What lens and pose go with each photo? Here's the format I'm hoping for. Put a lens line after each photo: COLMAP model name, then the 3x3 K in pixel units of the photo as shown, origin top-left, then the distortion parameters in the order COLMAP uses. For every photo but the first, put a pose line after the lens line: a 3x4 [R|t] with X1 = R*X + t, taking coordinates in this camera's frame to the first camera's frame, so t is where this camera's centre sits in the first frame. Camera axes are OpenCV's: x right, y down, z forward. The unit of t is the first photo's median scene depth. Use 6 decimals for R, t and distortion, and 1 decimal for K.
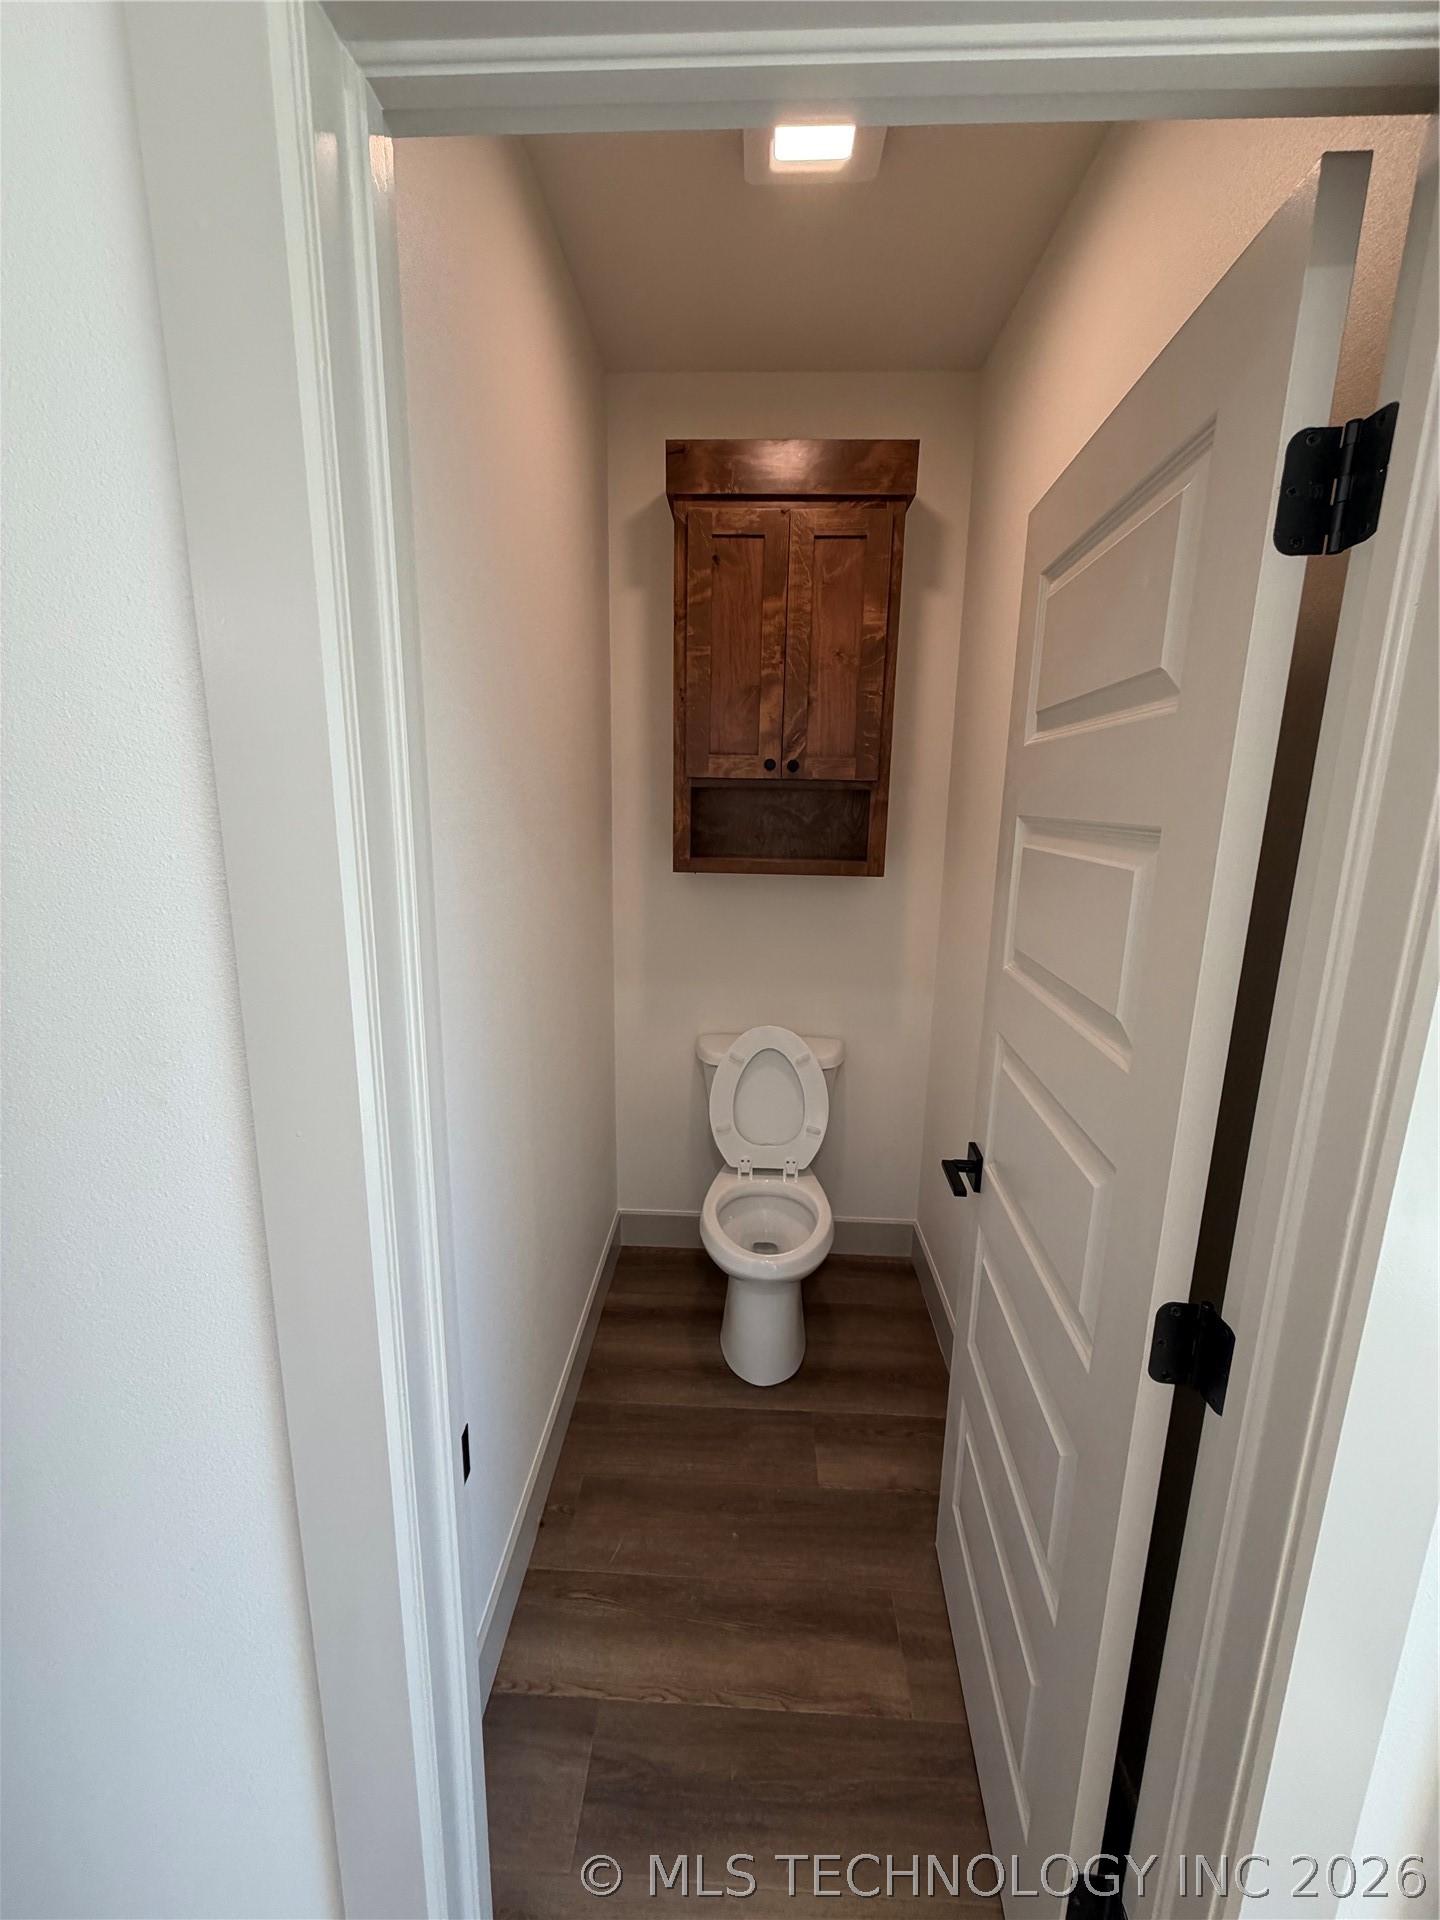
lens RADIAL K [[760.4, 0, 723.2], [0, 760.4, 952.8], [0, 0, 1]] dist [-0.000001, -0.000589]
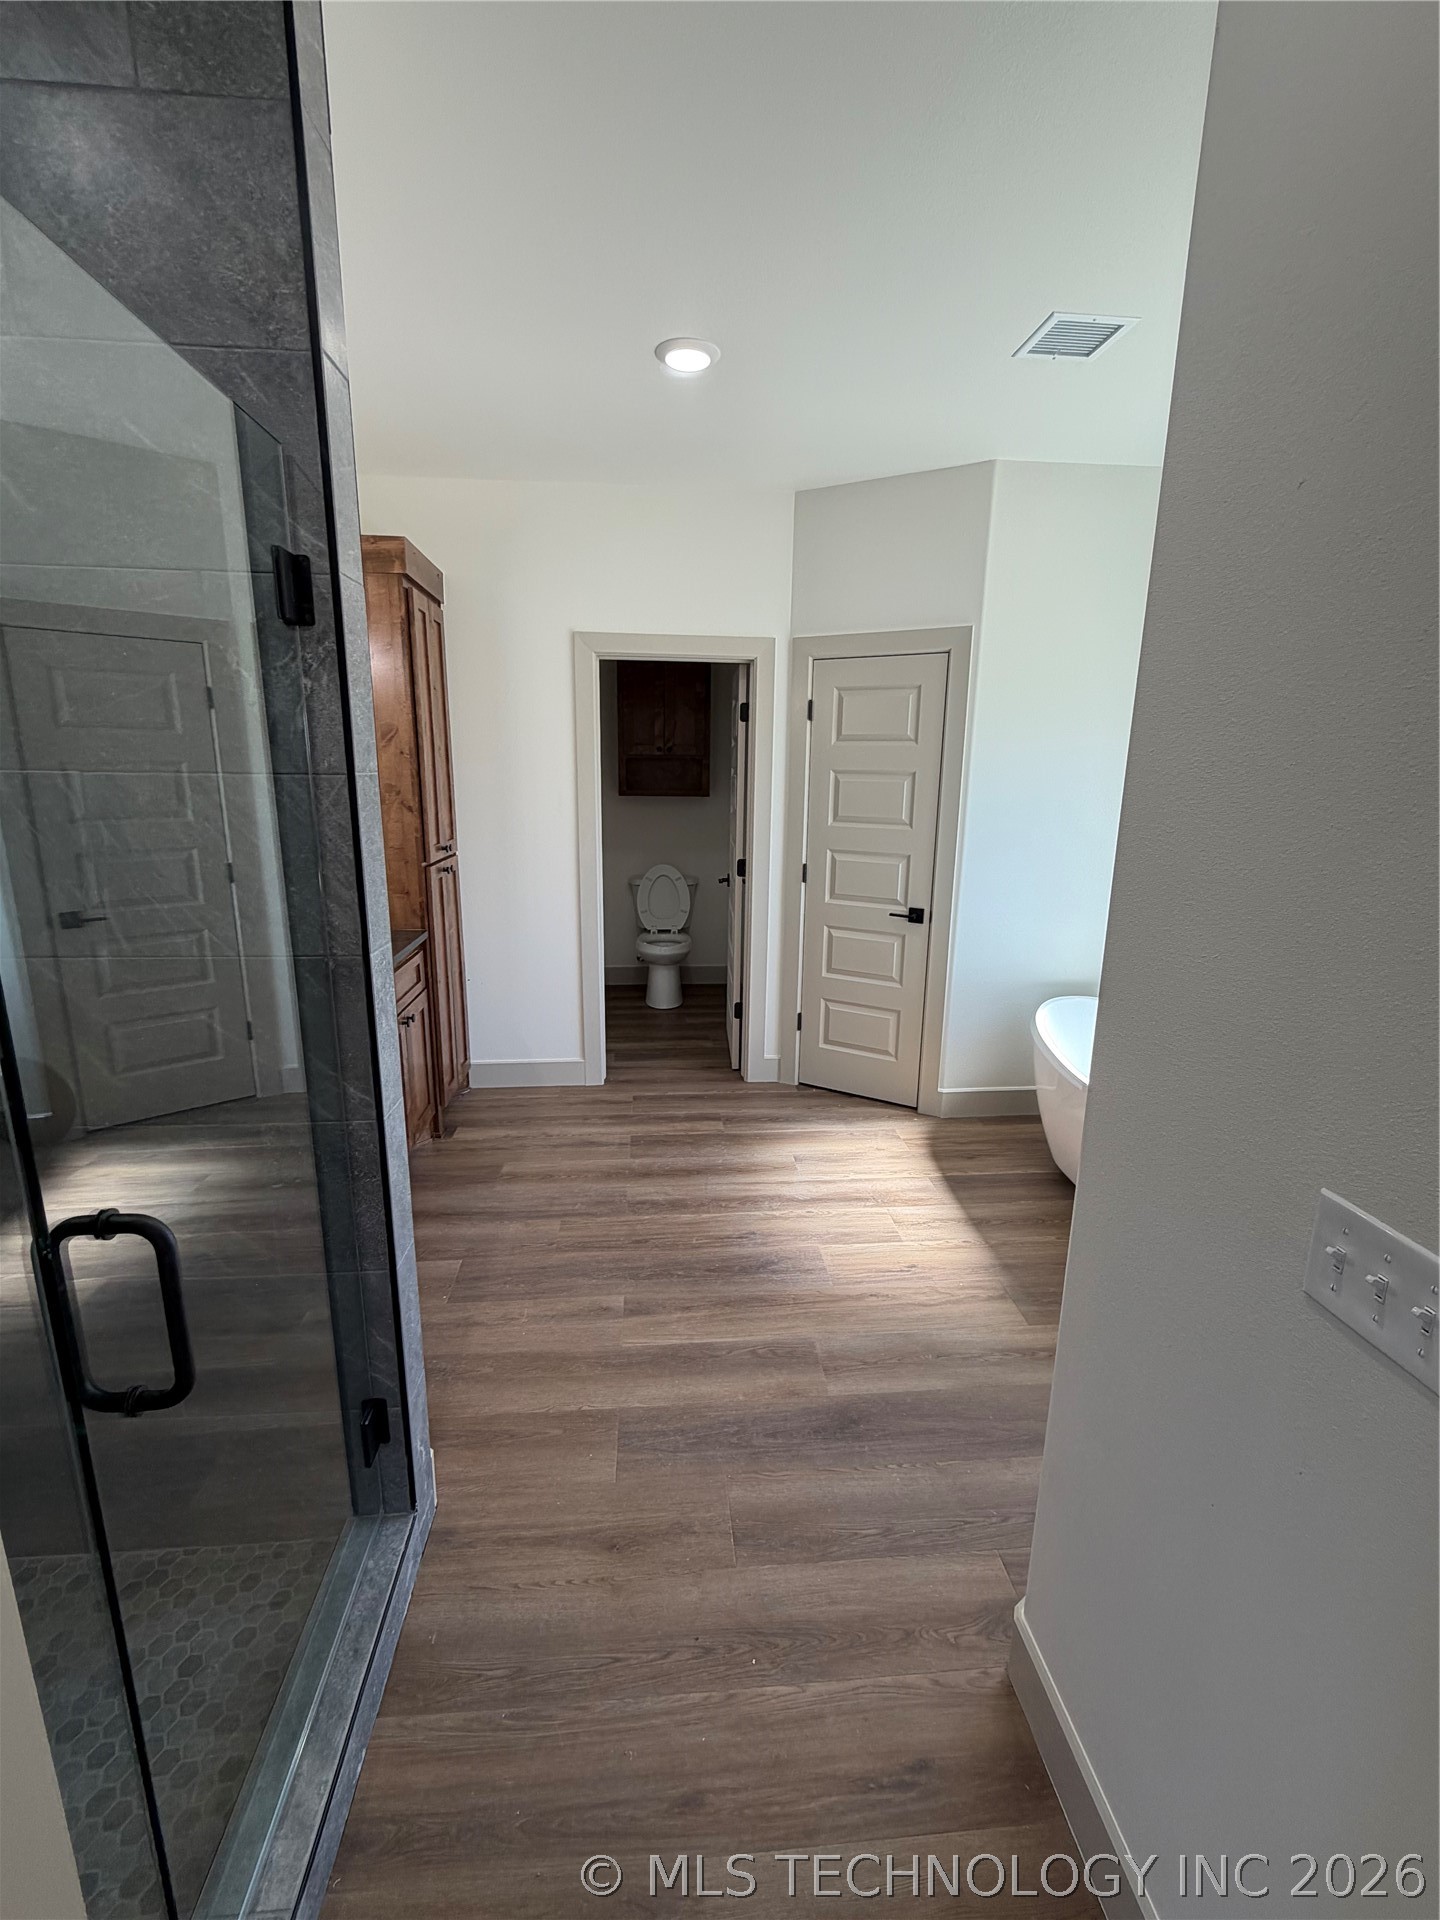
lens RADIAL K [[829.1, 0, 722.0], [0, 829.1, 957.8], [0, 0, 1]] dist [-0.000425, 0.000031]
pose [[0.991334, -0.032711, 0.127229, -0.088012], [0.029834, 0.999256, 0.024455, 0.317485], [-0.127935, -0.020447, 0.991572, -1.470067]]
